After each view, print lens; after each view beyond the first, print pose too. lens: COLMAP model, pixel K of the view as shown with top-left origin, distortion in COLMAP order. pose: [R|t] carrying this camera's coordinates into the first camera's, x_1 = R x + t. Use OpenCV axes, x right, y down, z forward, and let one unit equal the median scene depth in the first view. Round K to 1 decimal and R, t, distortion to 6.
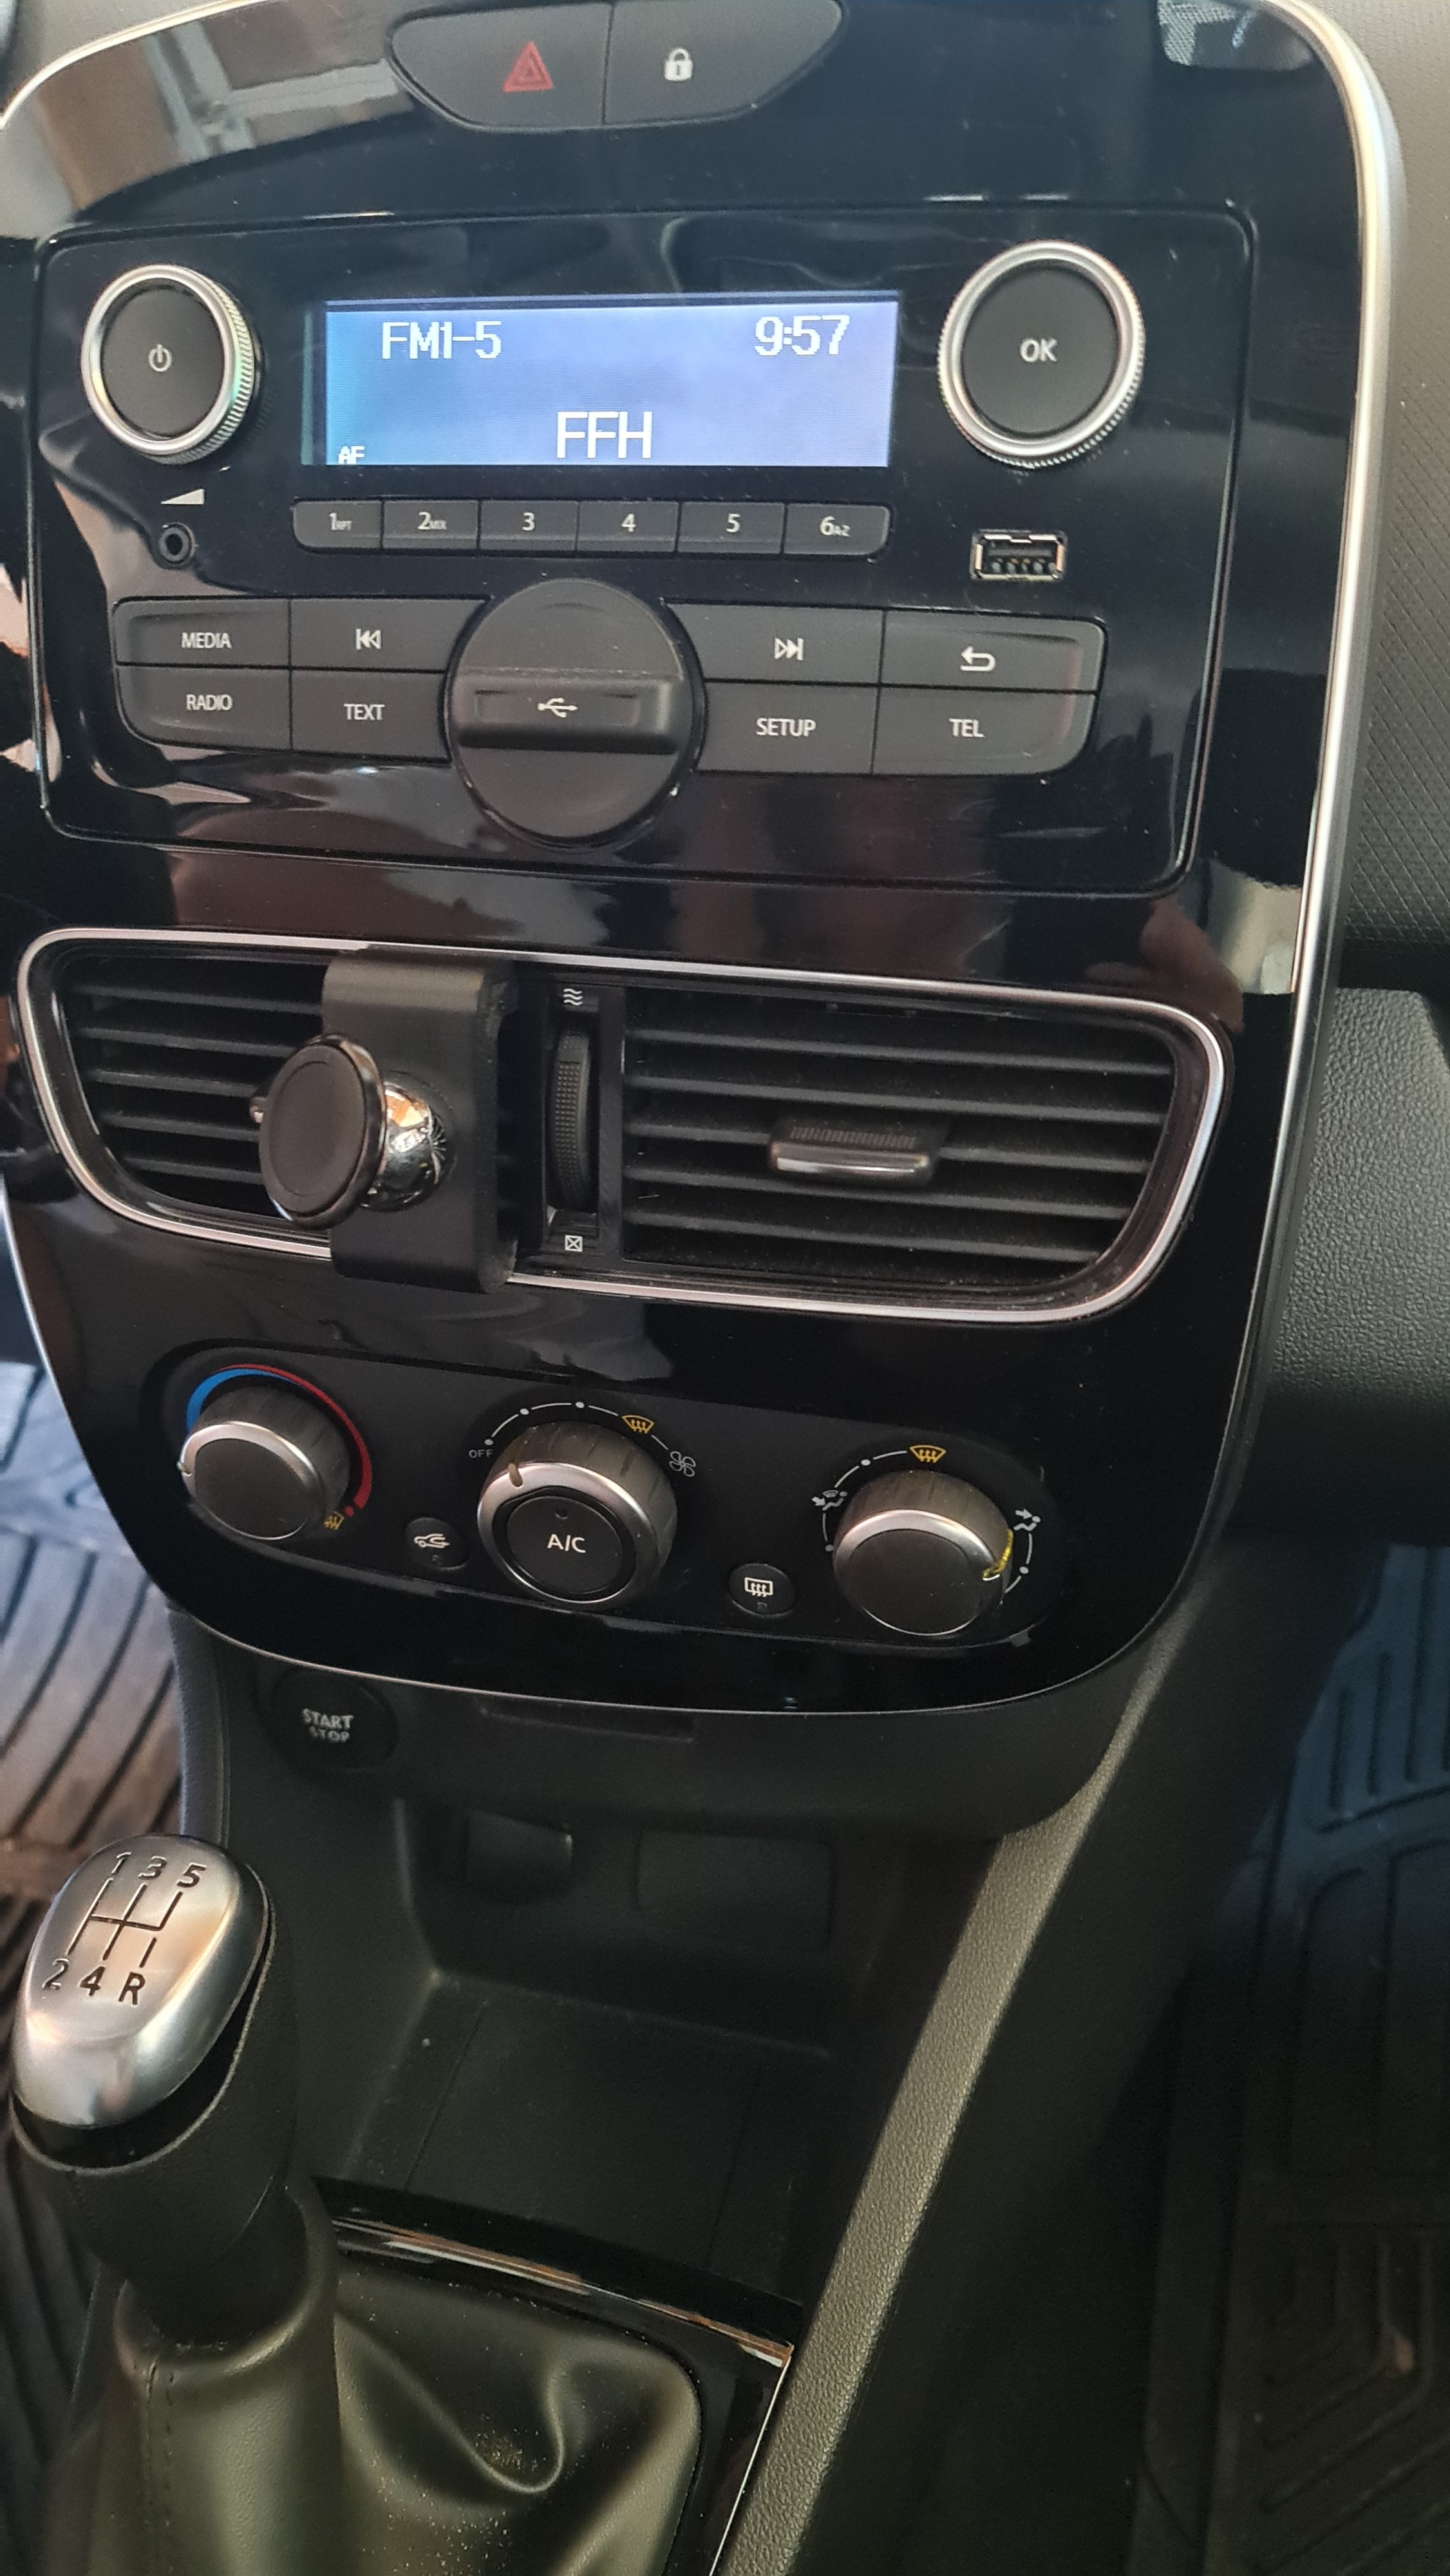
lens RADIAL K [[1897.8, 0, 729.1], [0, 1897.8, 1318.2], [0, 0, 1]] dist [-0.025219, 0.070181]
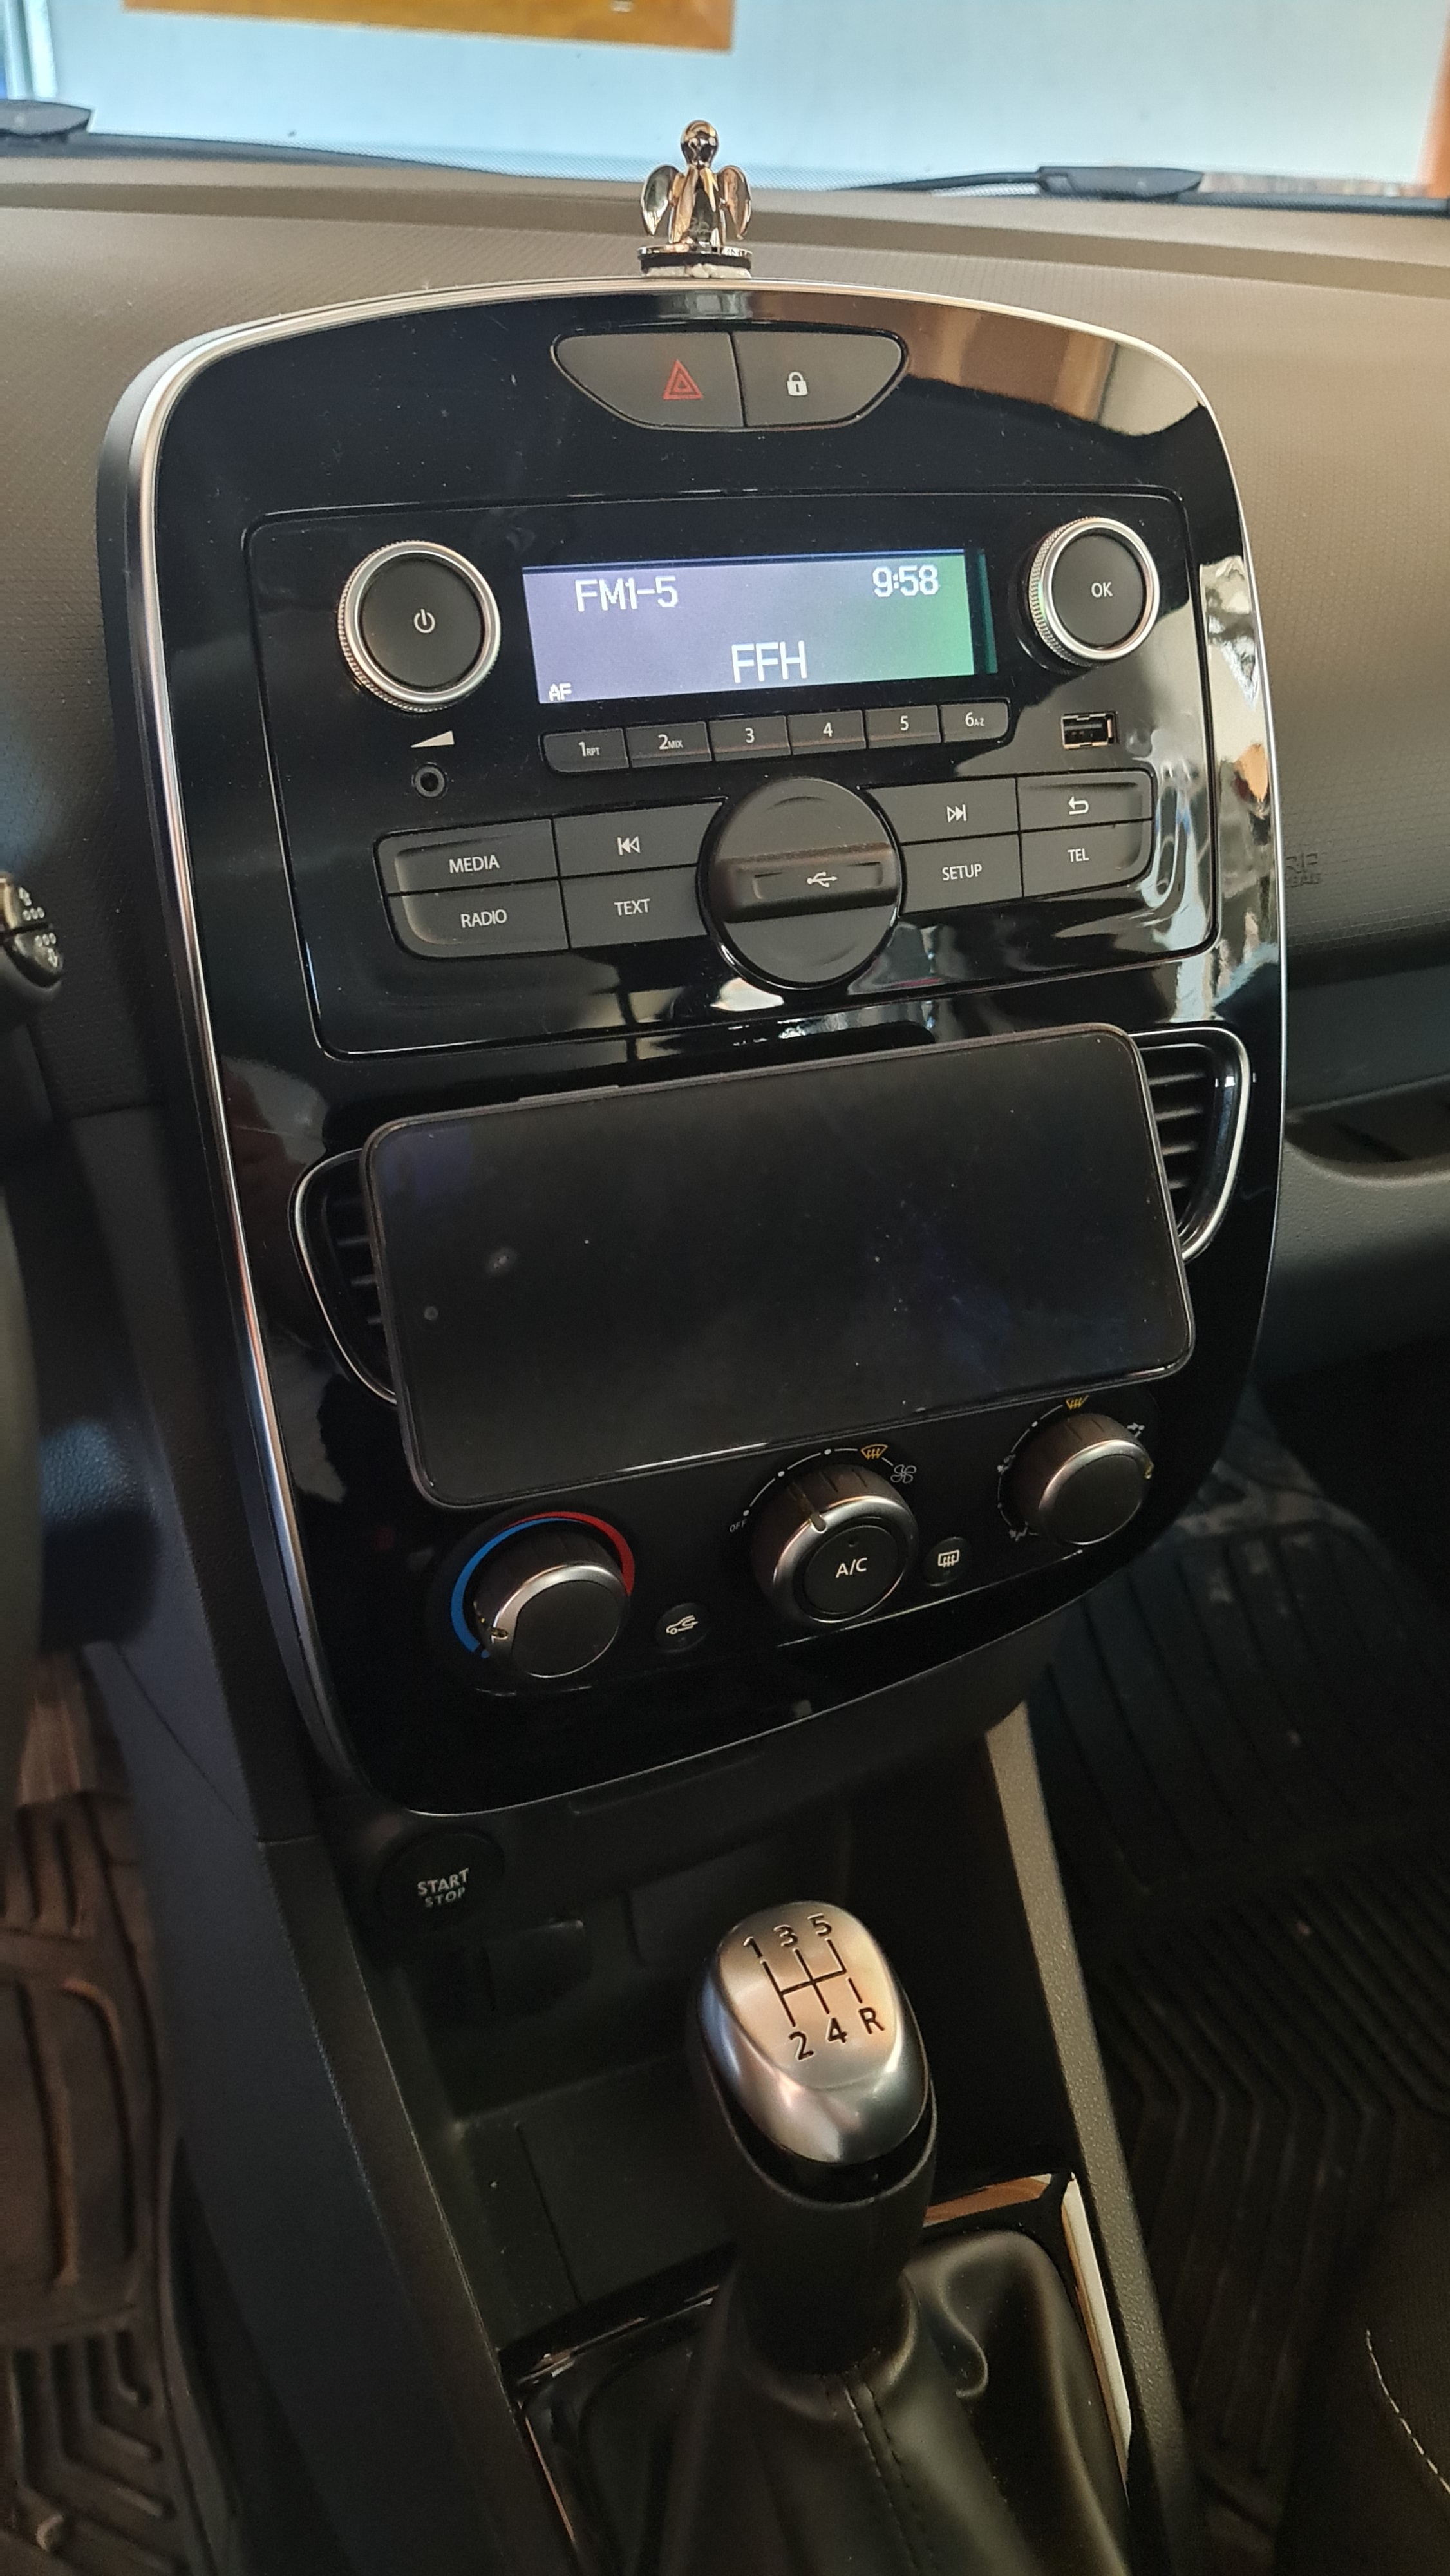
lens RADIAL K [[1897.7, 0, 704.0], [0, 1897.7, 1297.0], [0, 0, 1]] dist [0.010677, -0.008895]
pose [[0.796731, -0.248446, 0.550902, -0.884246], [0.283468, 0.958720, 0.022403, -0.109645], [-0.533727, 0.138314, 0.834269, 0.047150]]
